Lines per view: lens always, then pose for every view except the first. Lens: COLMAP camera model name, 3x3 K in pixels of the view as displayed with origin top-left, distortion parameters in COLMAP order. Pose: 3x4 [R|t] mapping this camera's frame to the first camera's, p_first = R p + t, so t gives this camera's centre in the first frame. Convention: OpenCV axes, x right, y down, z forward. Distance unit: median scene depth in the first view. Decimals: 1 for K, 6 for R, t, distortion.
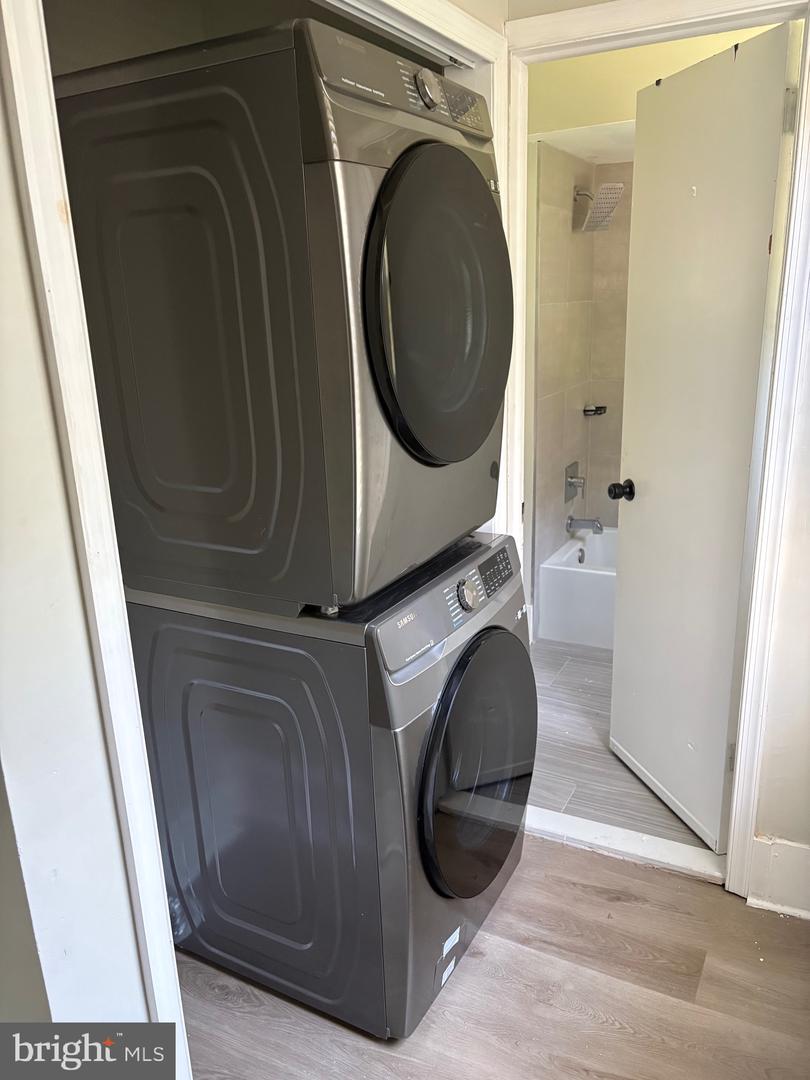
lens RADIAL K [[827.4, 0, 406.5], [0, 827.4, 550.5], [0, 0, 1]] dist [0.035120, -0.032584]
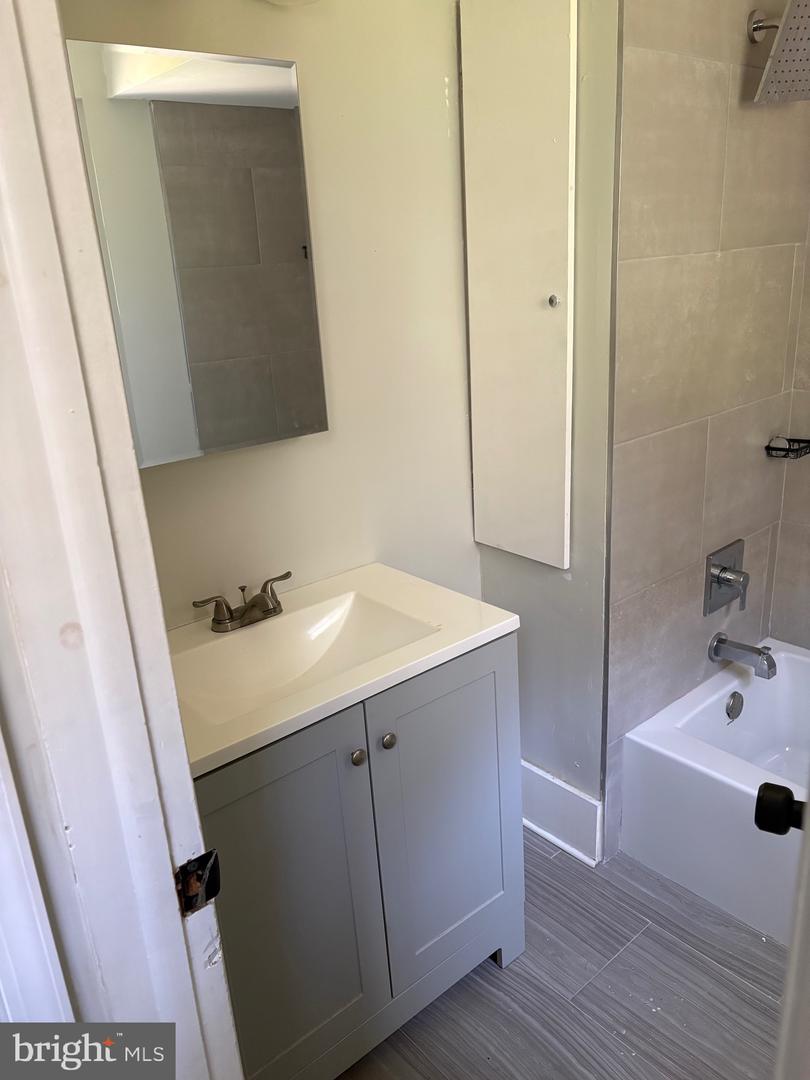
lens RADIAL K [[827.4, 0, 410.0], [0, 827.4, 538.1], [0, 0, 1]] dist [0.035120, -0.032584]
pose [[0.932547, 0.102568, -0.346174, 0.191960], [-0.079129, 0.993550, 0.081216, -0.136330], [0.352272, -0.048345, 0.934648, 0.405307]]
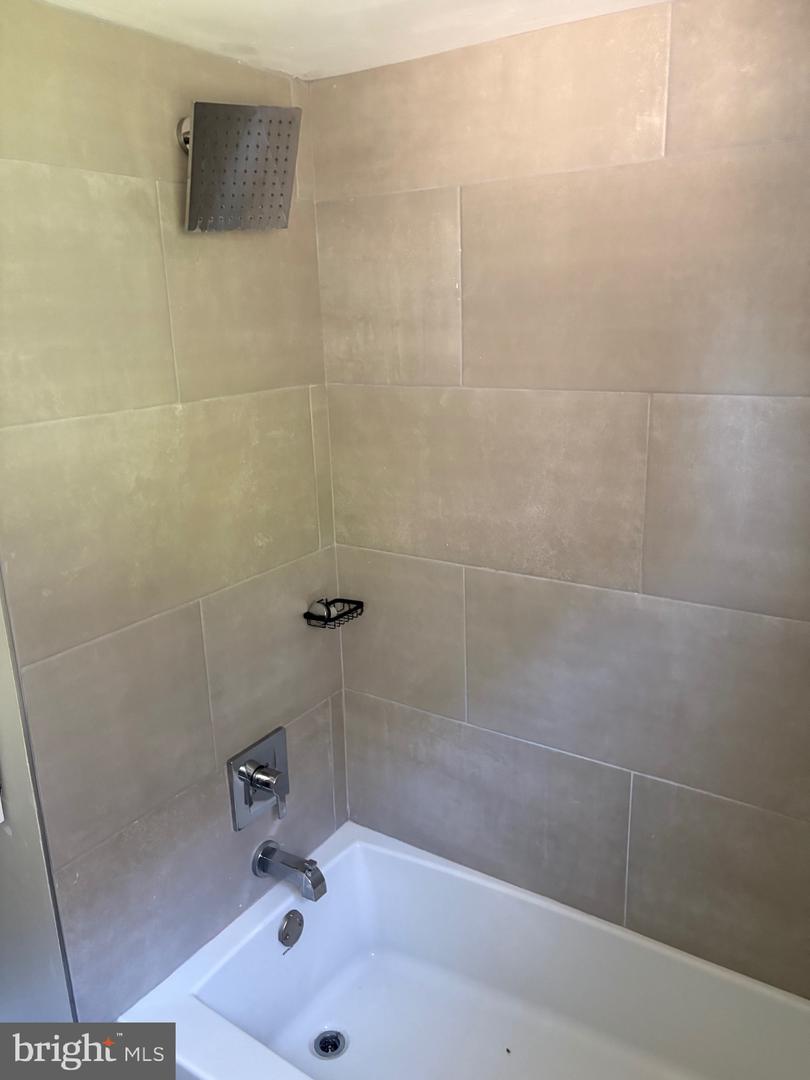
lens RADIAL K [[827.4, 0, 407.3], [0, 827.4, 536.2], [0, 0, 1]] dist [0.035120, -0.032584]
pose [[0.995524, 0.039486, -0.085861, 0.311247], [-0.040503, 0.999128, -0.010133, -0.212199], [0.085386, 0.013566, 0.996256, 0.547317]]
